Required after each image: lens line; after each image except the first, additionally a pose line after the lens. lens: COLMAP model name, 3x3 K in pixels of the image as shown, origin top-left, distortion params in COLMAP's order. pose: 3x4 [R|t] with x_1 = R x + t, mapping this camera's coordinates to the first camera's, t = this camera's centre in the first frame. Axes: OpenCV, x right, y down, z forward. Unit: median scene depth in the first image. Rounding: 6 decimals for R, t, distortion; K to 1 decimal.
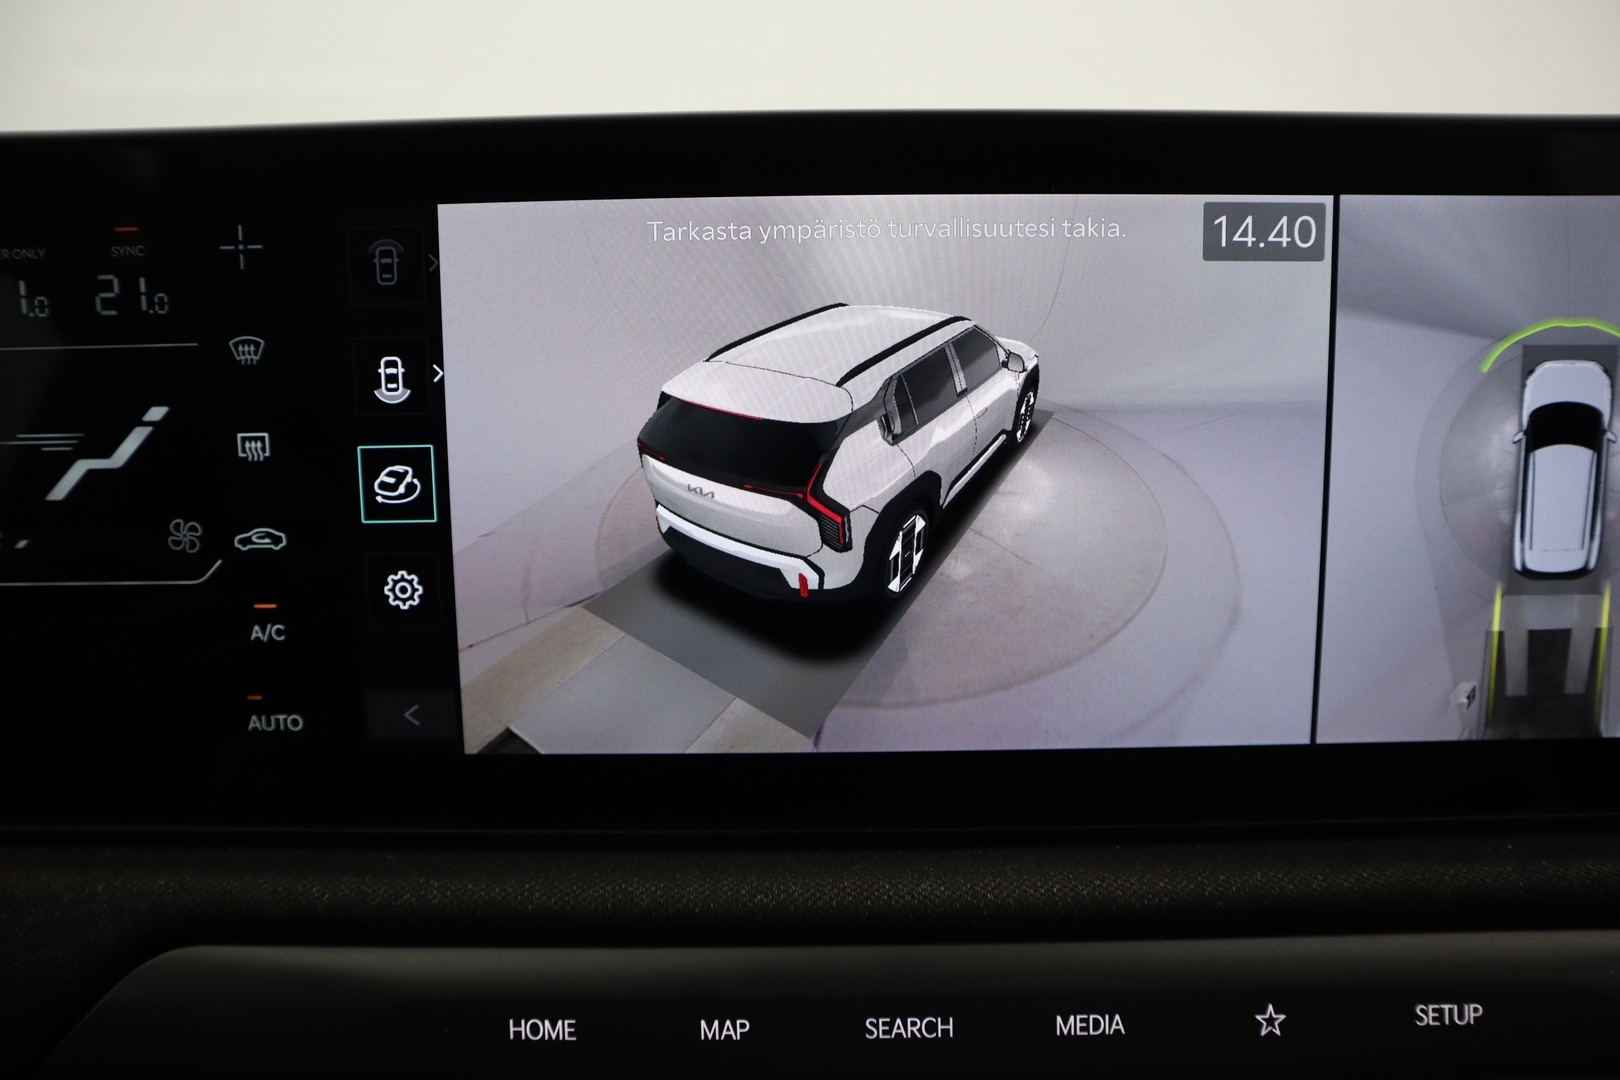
lens RADIAL K [[1130.7, 0, 805.6], [0, 1130.7, 580.2], [0, 0, 1]] dist [-0.089429, 0.068407]
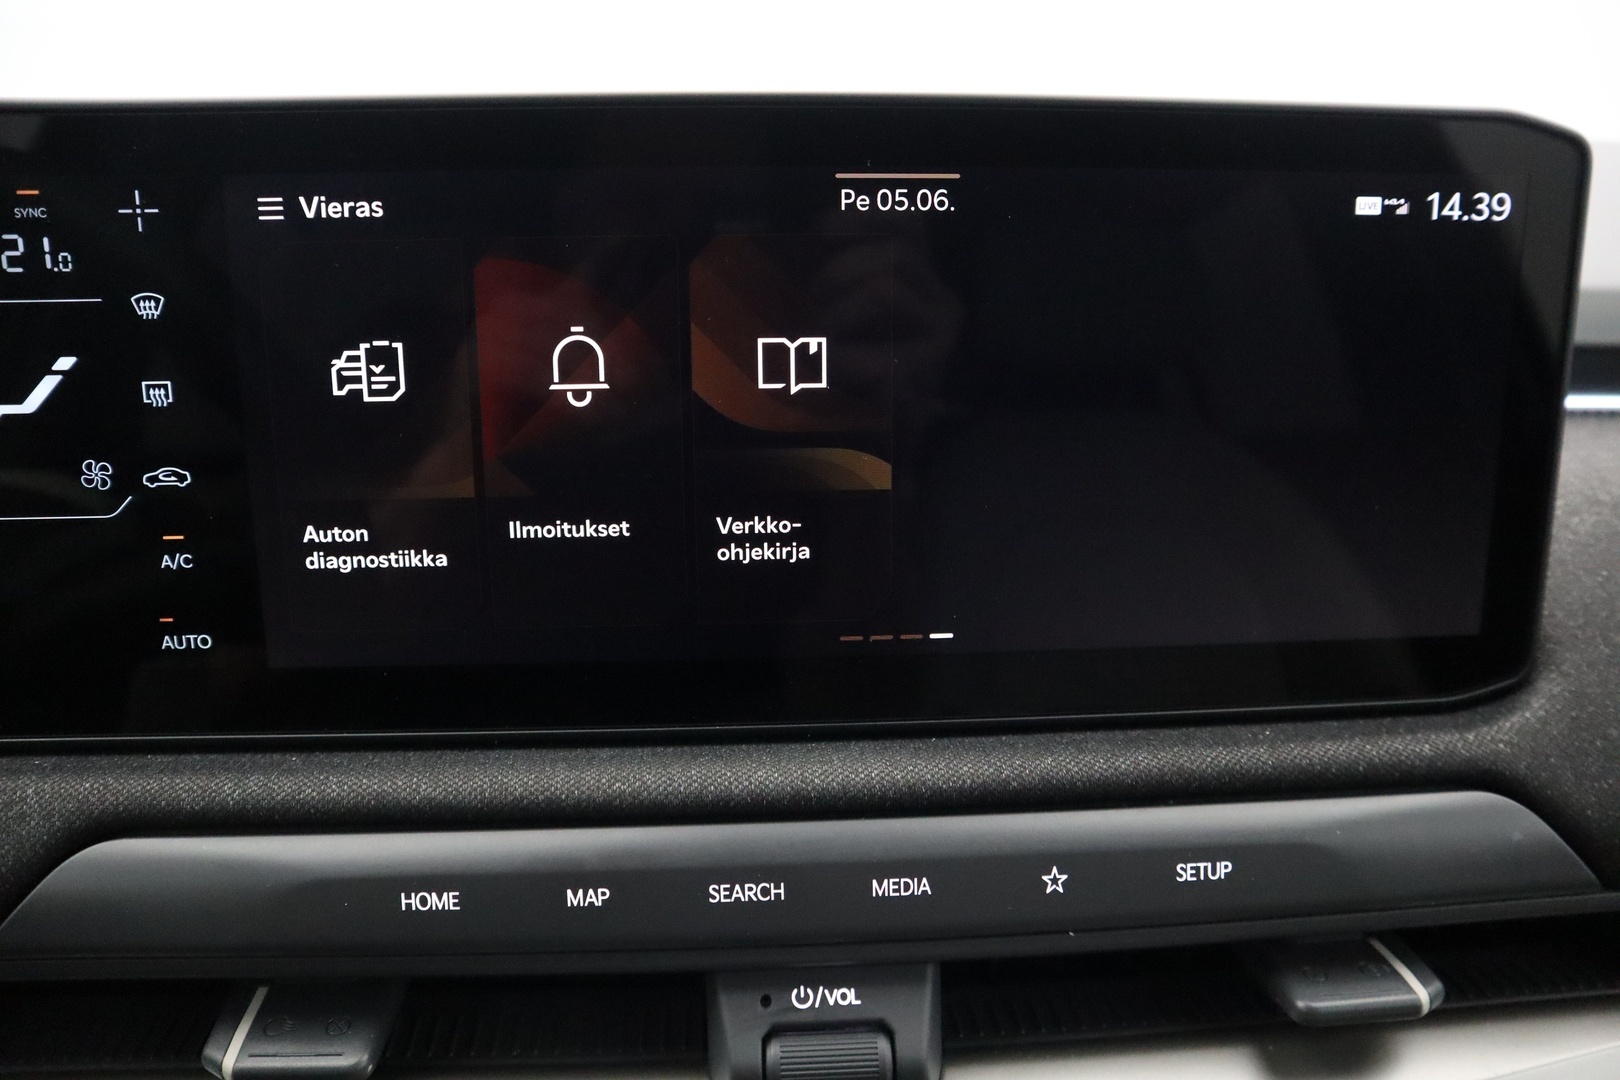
lens RADIAL K [[1151.4, 0, 814.1], [0, 1151.4, 577.2], [0, 0, 1]] dist [-0.114213, 0.092042]
pose [[0.998088, -0.010922, 0.060841, 0.090281], [0.007493, 0.998385, 0.056307, 0.005049], [-0.061357, -0.055744, 0.996558, -0.167976]]
